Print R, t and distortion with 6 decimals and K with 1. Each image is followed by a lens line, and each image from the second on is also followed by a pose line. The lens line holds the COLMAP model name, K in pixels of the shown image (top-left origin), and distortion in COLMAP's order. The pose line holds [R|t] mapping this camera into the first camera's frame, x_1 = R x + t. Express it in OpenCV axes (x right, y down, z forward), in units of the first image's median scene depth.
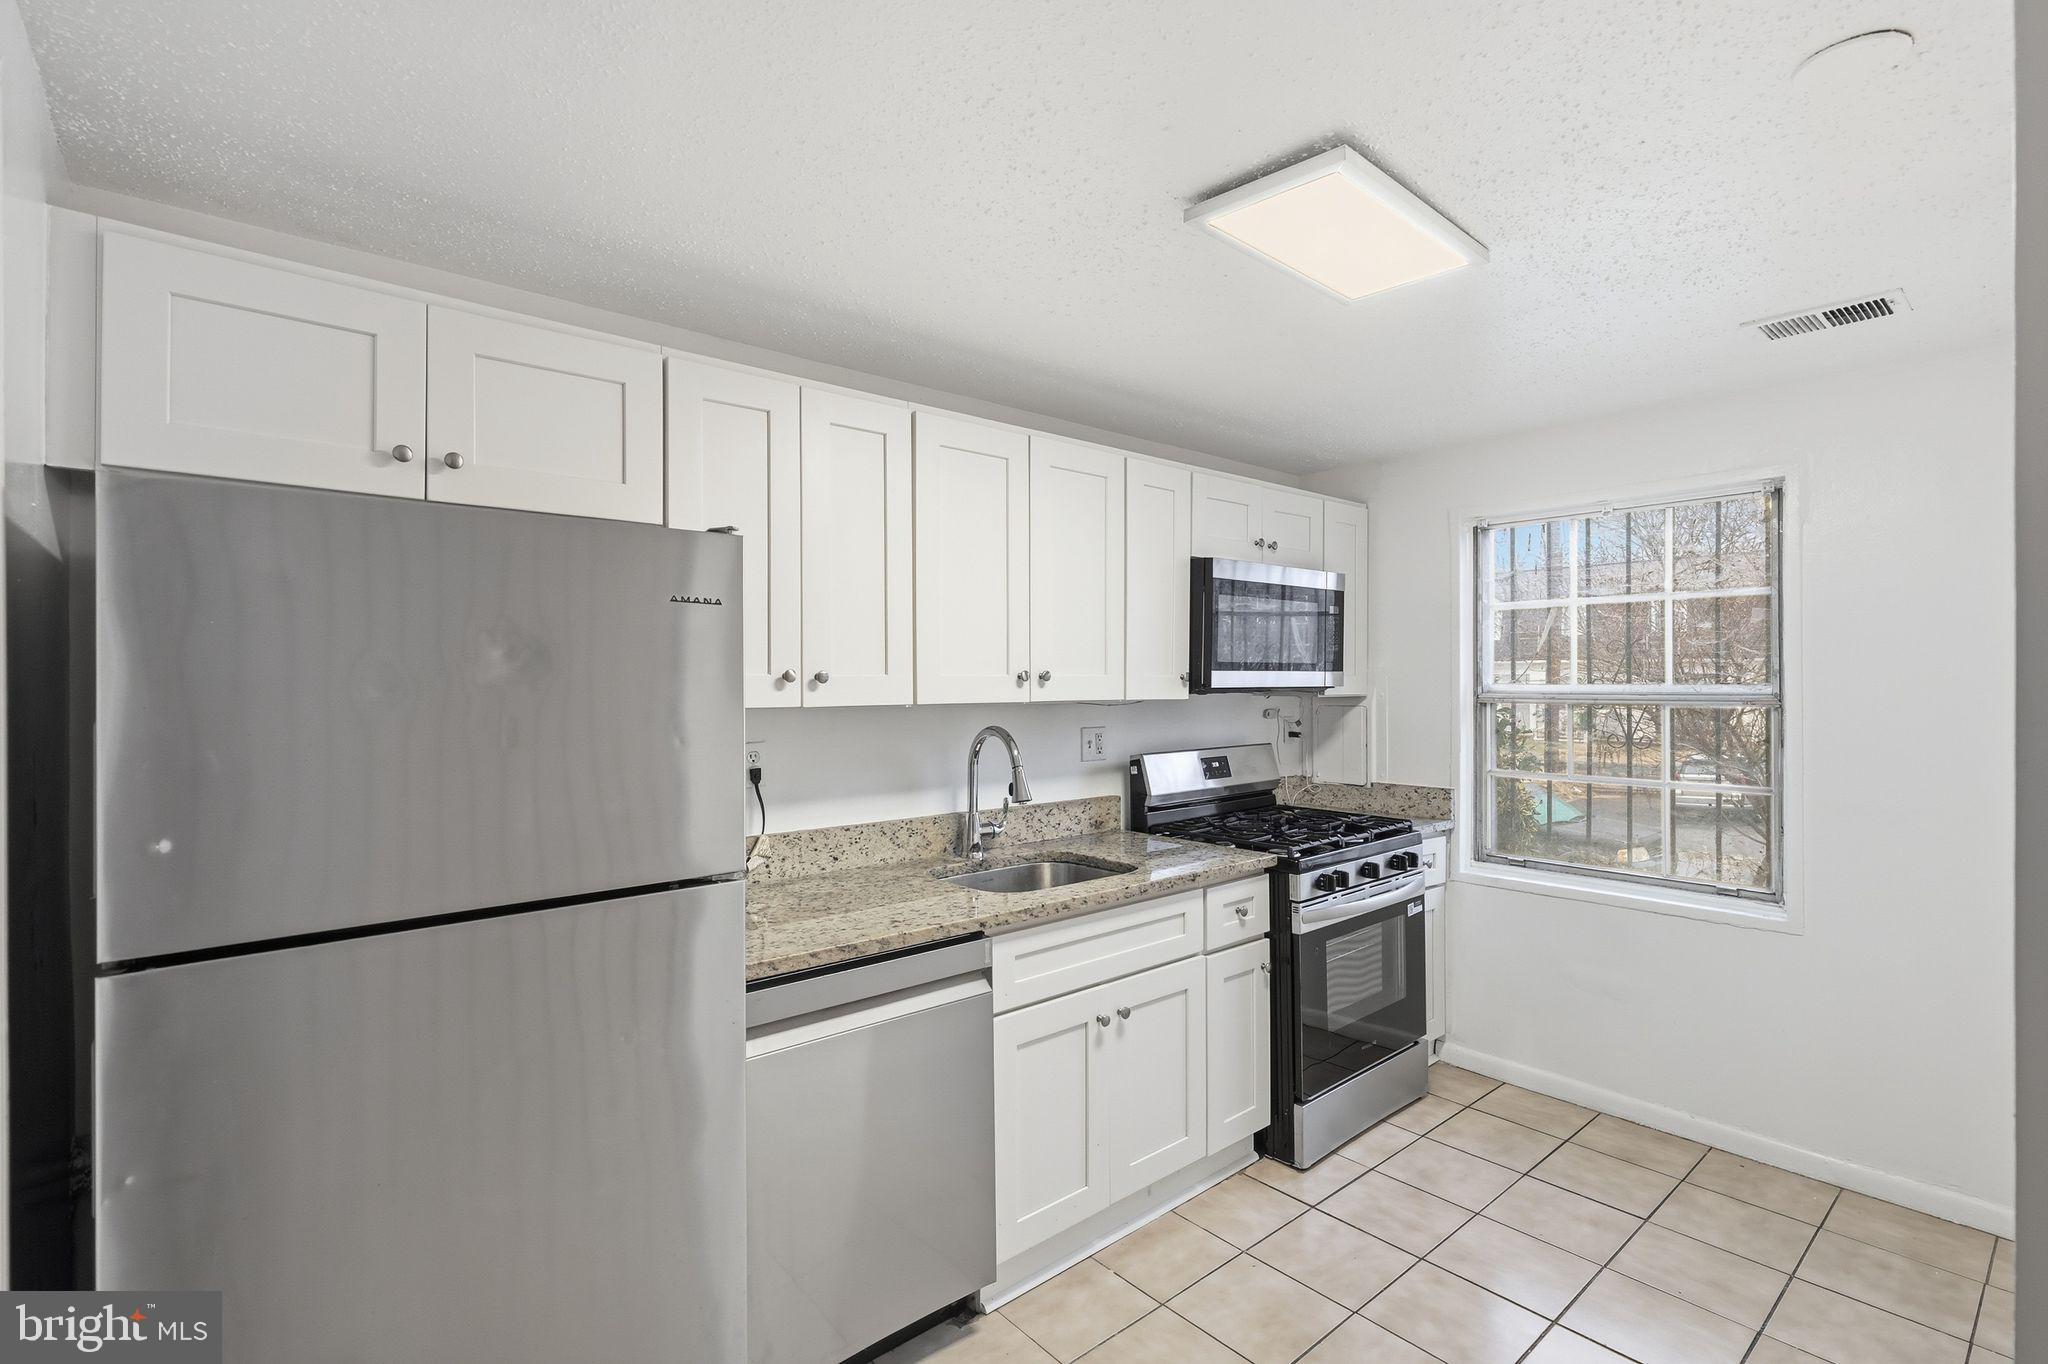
lens RADIAL K [[928.9, 0, 1025.1], [0, 928.9, 679.8], [0, 0, 1]] dist [-0.000054, -0.000017]
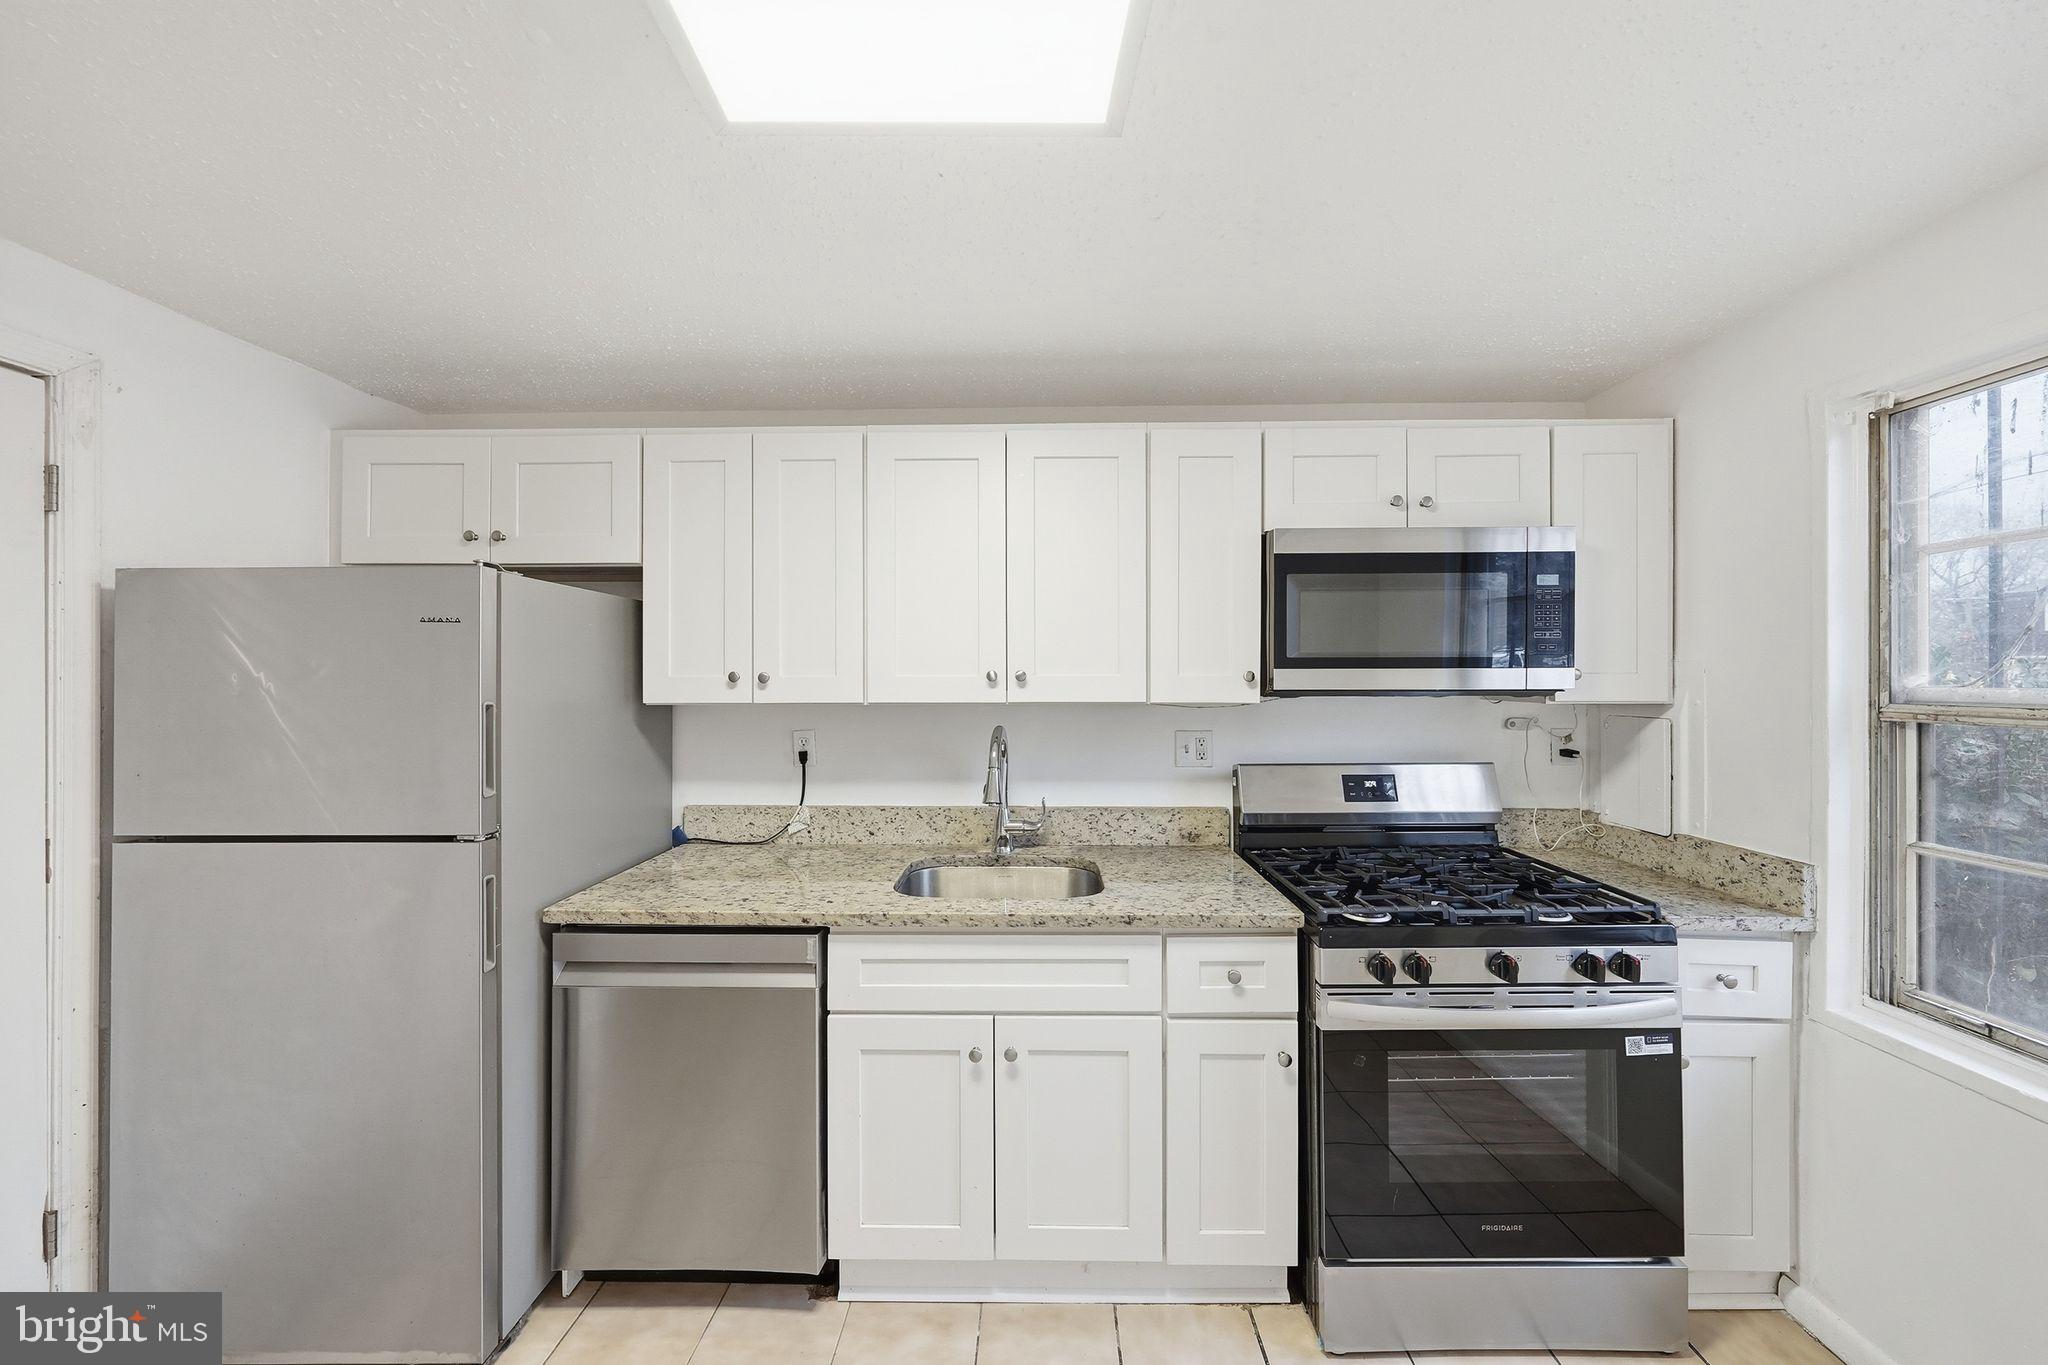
lens RADIAL K [[703.3, 0, 1033.6], [0, 703.3, 675.9], [0, 0, 1]] dist [-0.006323, 0.000611]
pose [[0.752836, -0.000169, -0.658208, 0.493831], [0.000553, 1.000000, 0.000375, -0.004587], [0.658208, -0.000646, 0.752836, 0.441119]]
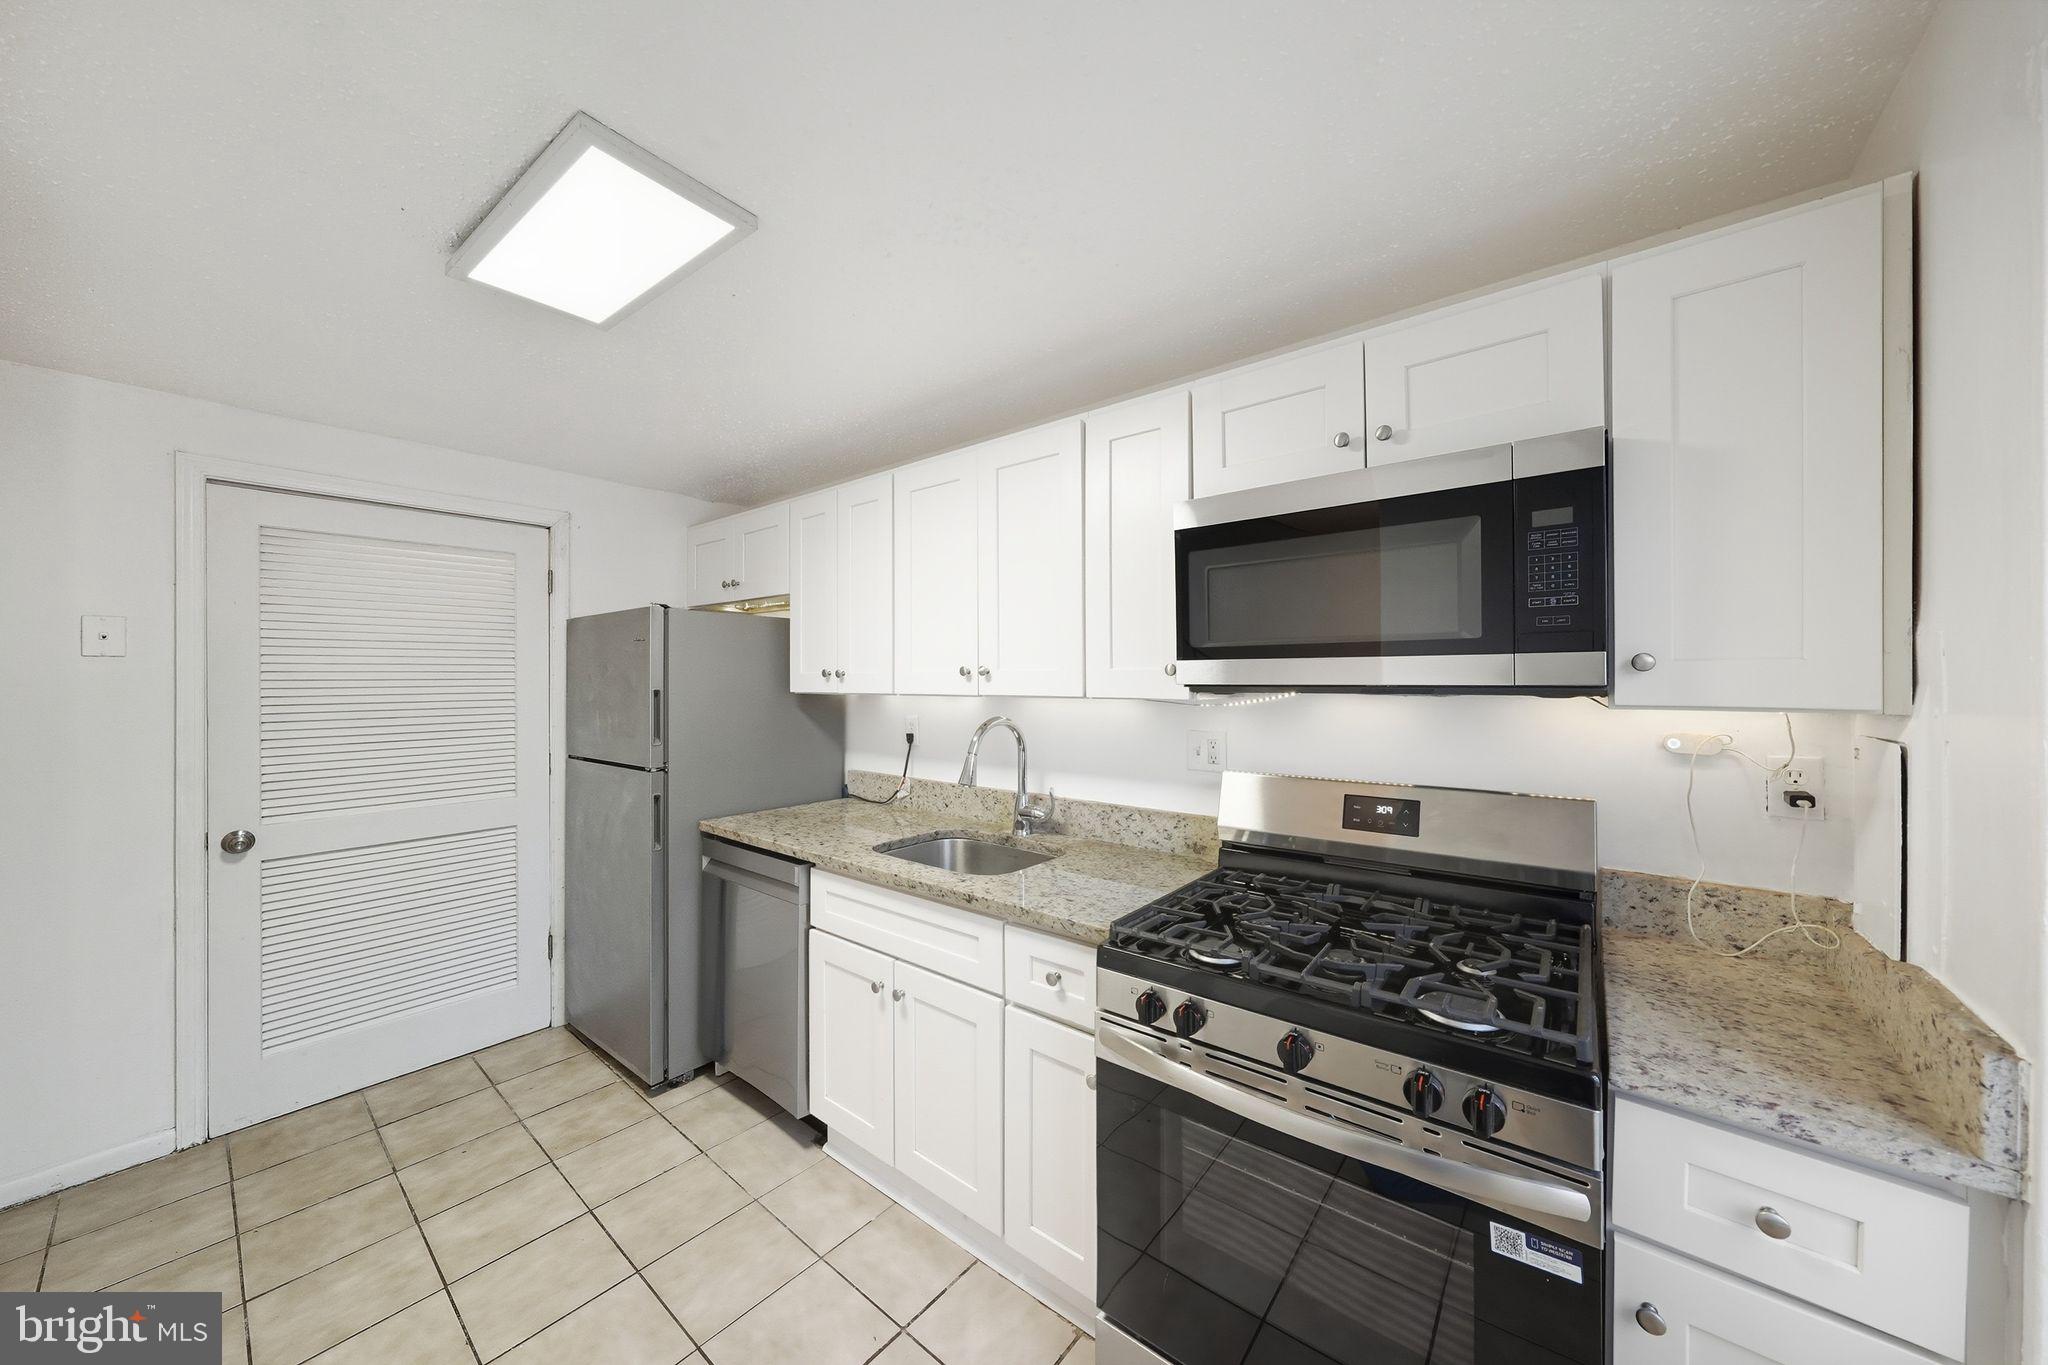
lens RADIAL K [[703.3, 0, 1040.6], [0, 703.3, 680.0], [0, 0, 1]] dist [-0.006323, 0.000611]
pose [[0.194767, 0.002524, -0.980846, 0.789818], [0.002085, 0.999993, 0.002987, 0.003547], [0.980847, -0.002626, 0.194761, 0.874111]]
